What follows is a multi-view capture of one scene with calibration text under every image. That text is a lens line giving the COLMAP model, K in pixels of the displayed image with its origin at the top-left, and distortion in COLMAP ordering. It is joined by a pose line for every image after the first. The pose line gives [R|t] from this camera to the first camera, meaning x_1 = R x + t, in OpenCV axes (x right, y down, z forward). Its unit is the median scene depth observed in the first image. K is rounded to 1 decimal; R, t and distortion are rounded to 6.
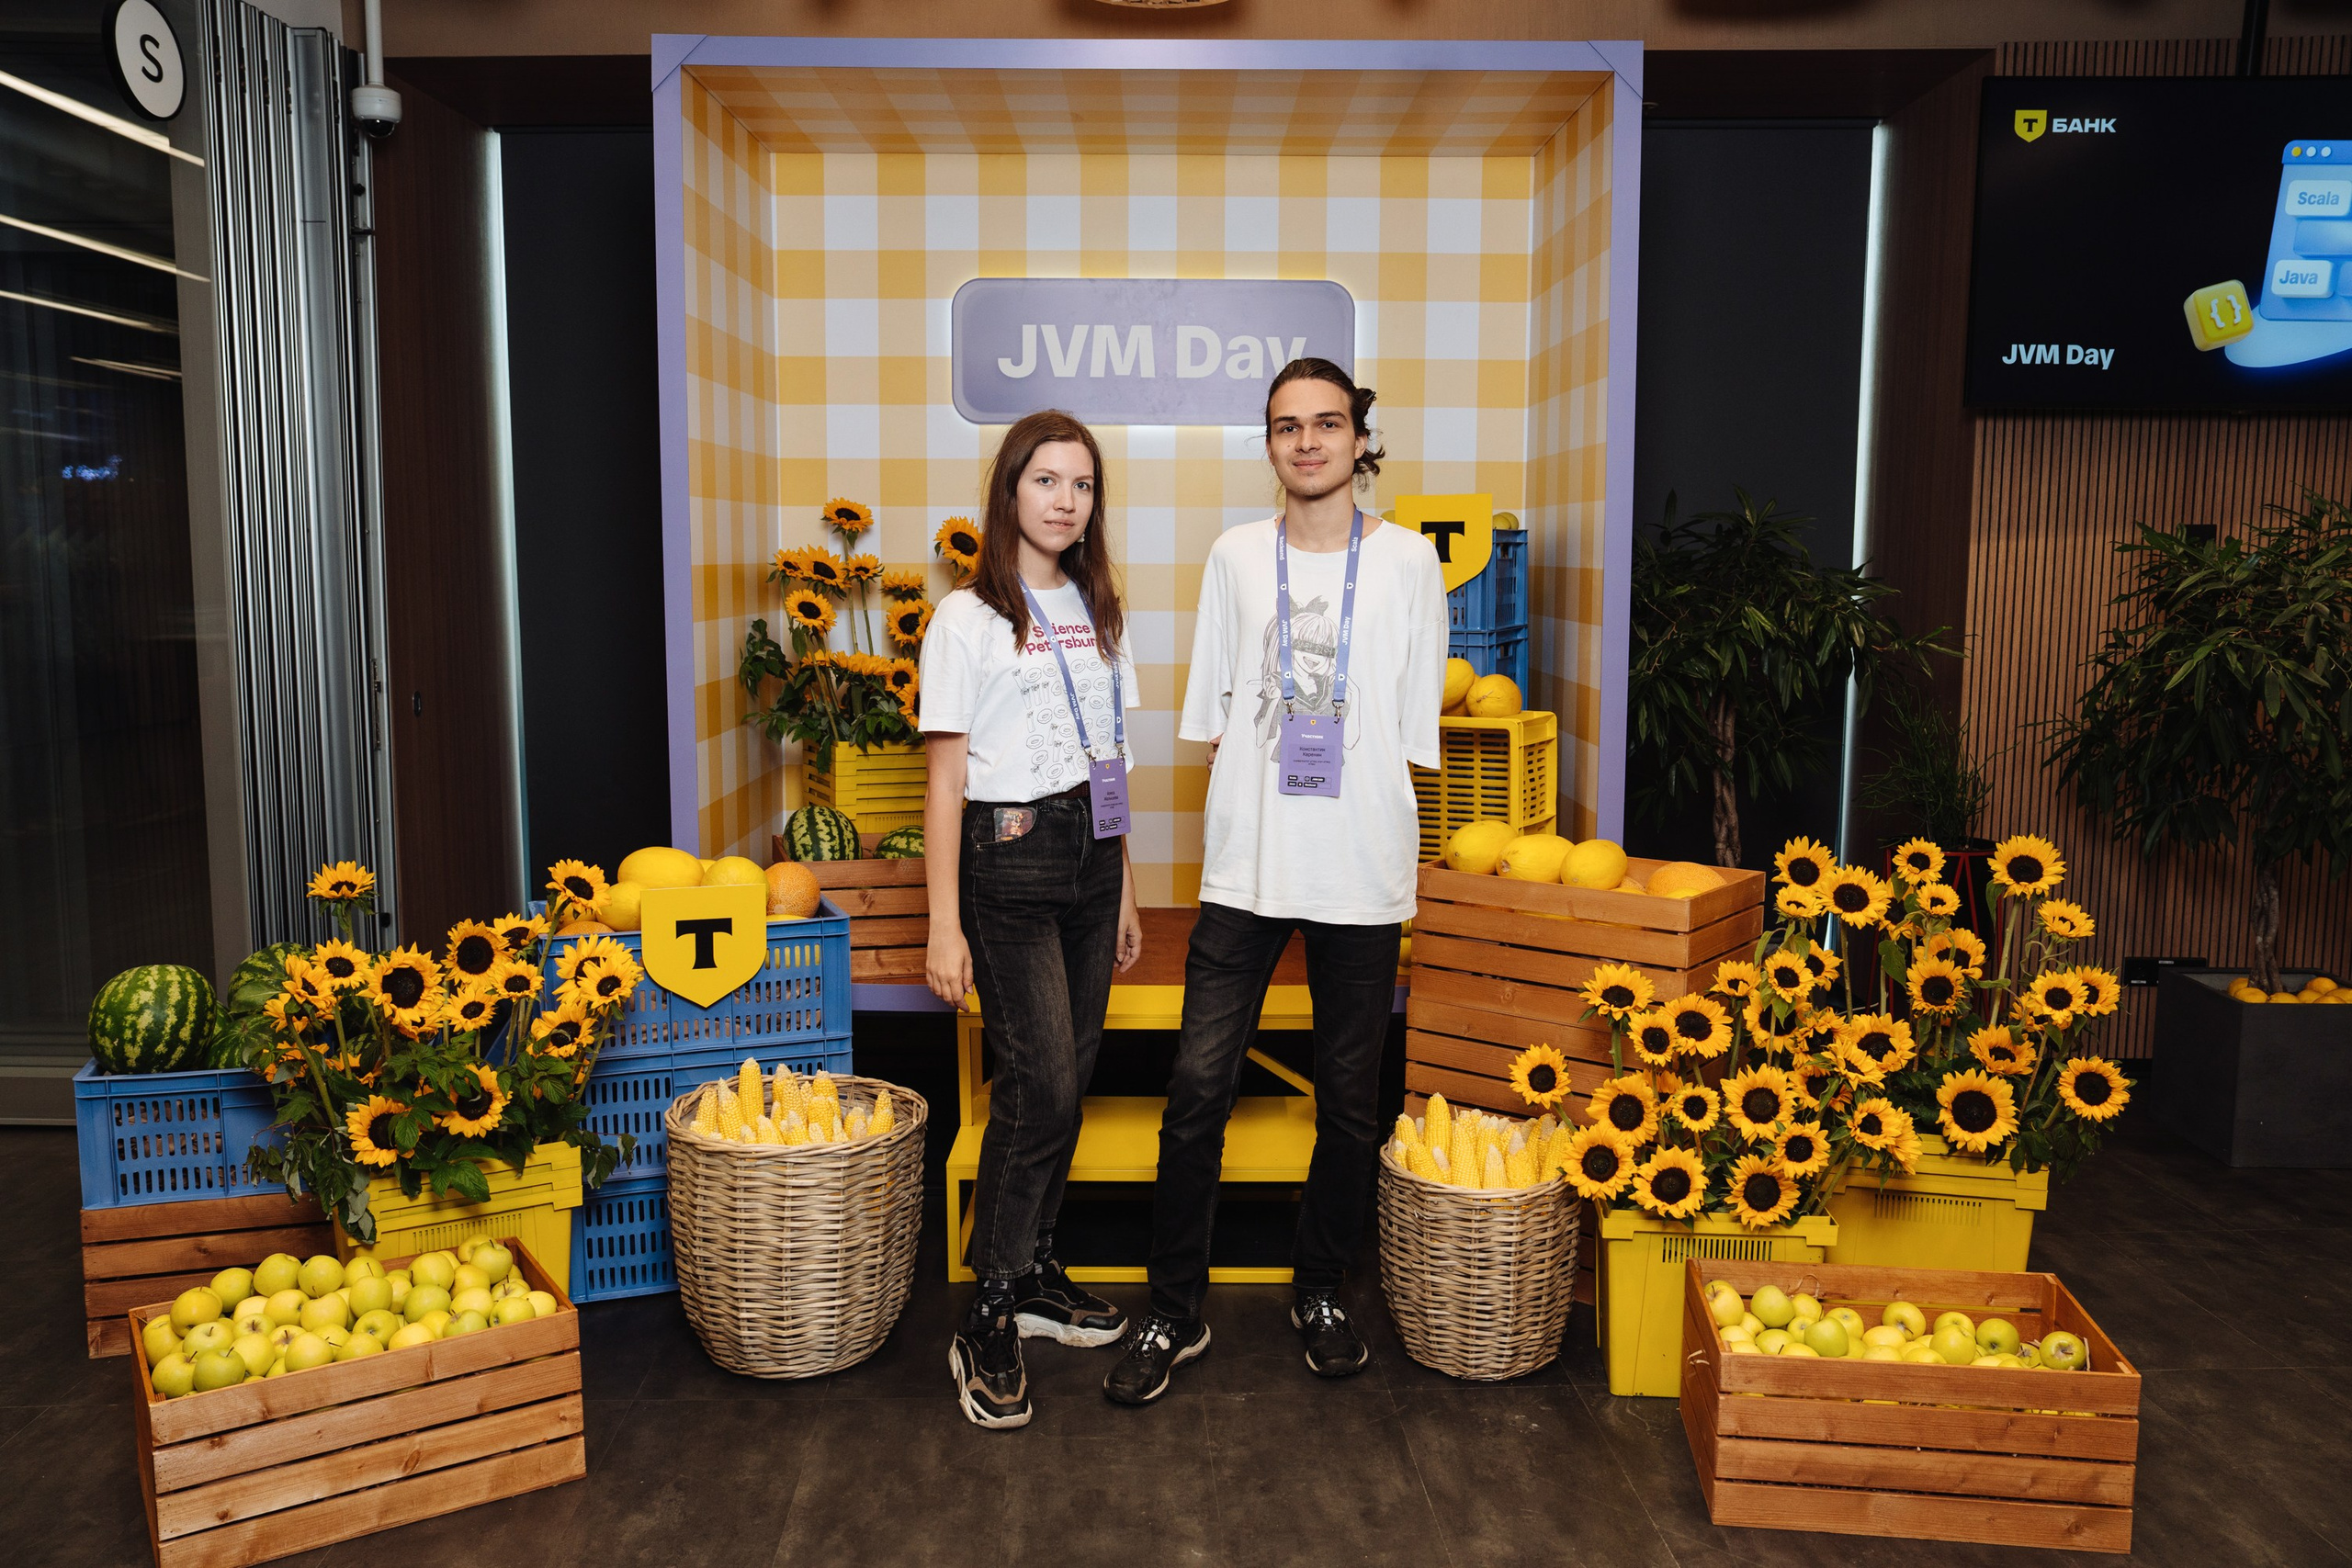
lens RADIAL K [[1818.5, 0, 1194.8], [0, 1818.5, 794.1], [0, 0, 1]] dist [-0.084493, 0.121021]
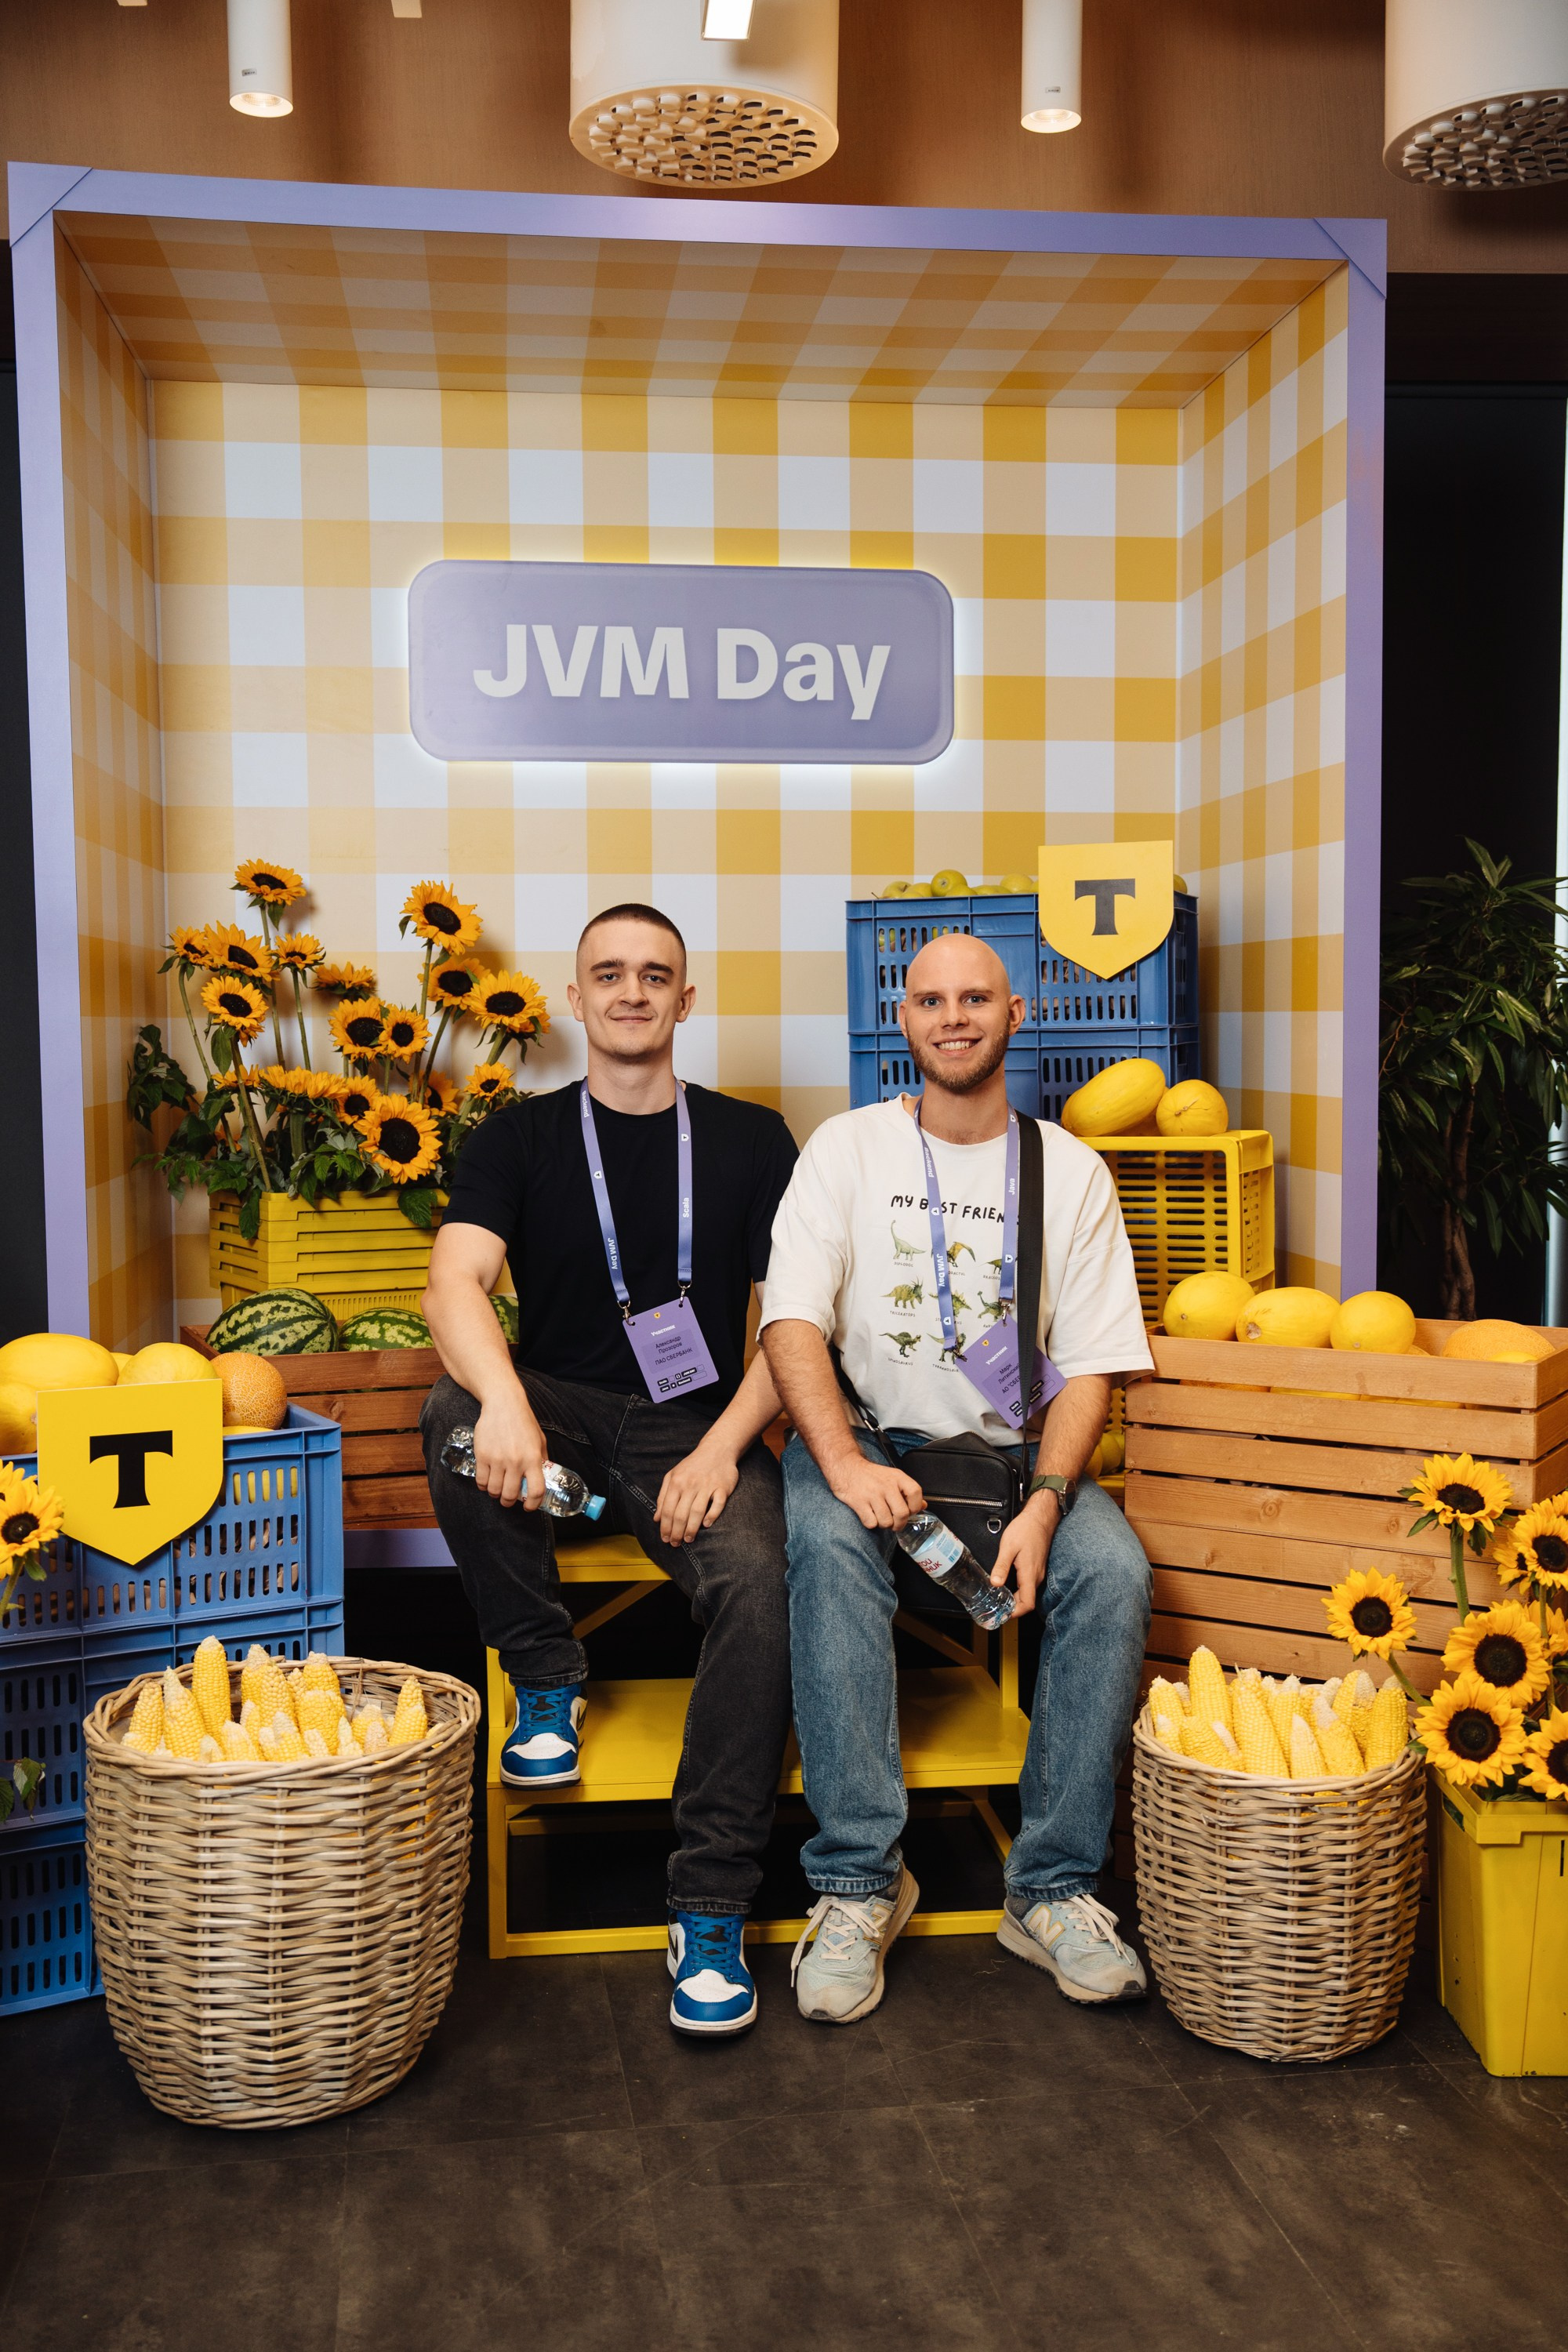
lens RADIAL K [[2267.3, 0, 793.5], [0, 2267.3, 1195.5], [0, 0, 1]] dist [-0.003087, 0.100890]
pose [[0.993959, -0.018408, 0.108202, -0.121624], [0.024378, 0.998237, -0.054114, 0.034067], [-0.107015, 0.056424, 0.992655, 0.130014]]
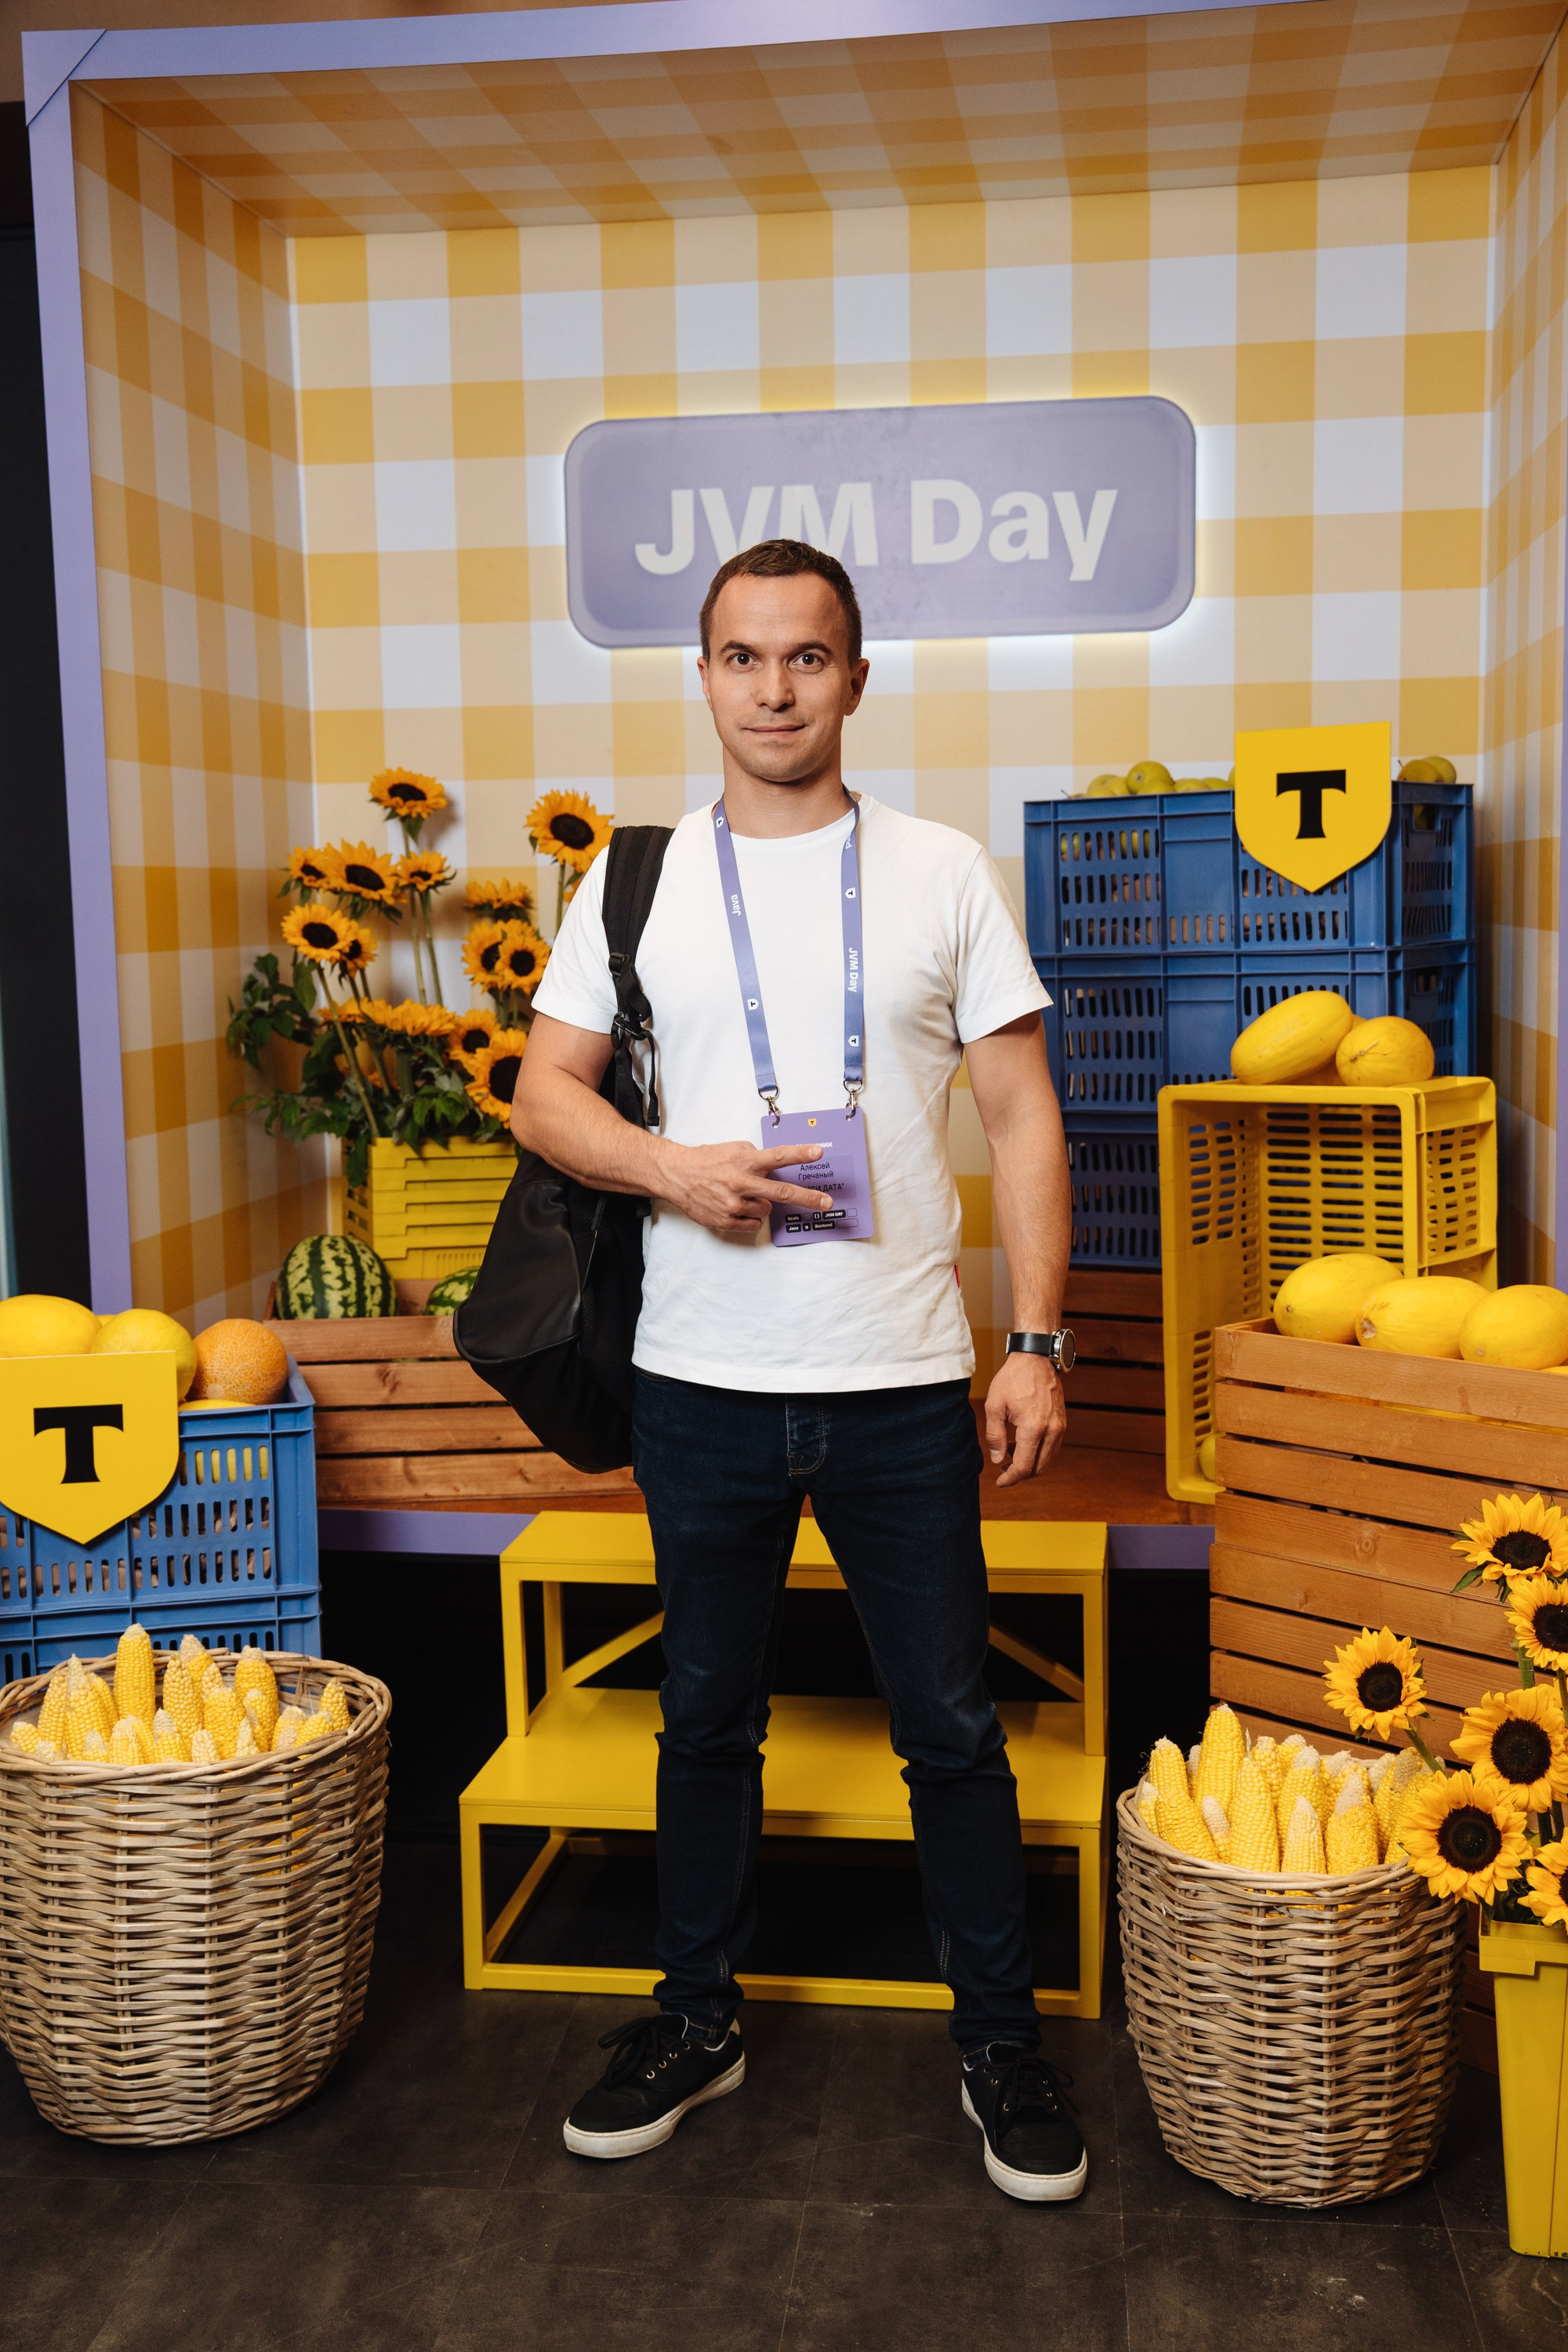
lens RADIAL K [[2646.4, 0, 779.7], [0, 2646.4, 1205.9], [0, 0, 1]] dist [0.017244, 0.167566]
pose [[0.987245, -0.003933, -0.159158, 0.133388], [0.001676, 0.999896, -0.014310, 0.012559], [0.159198, 0.013860, 0.987149, 0.112449]]
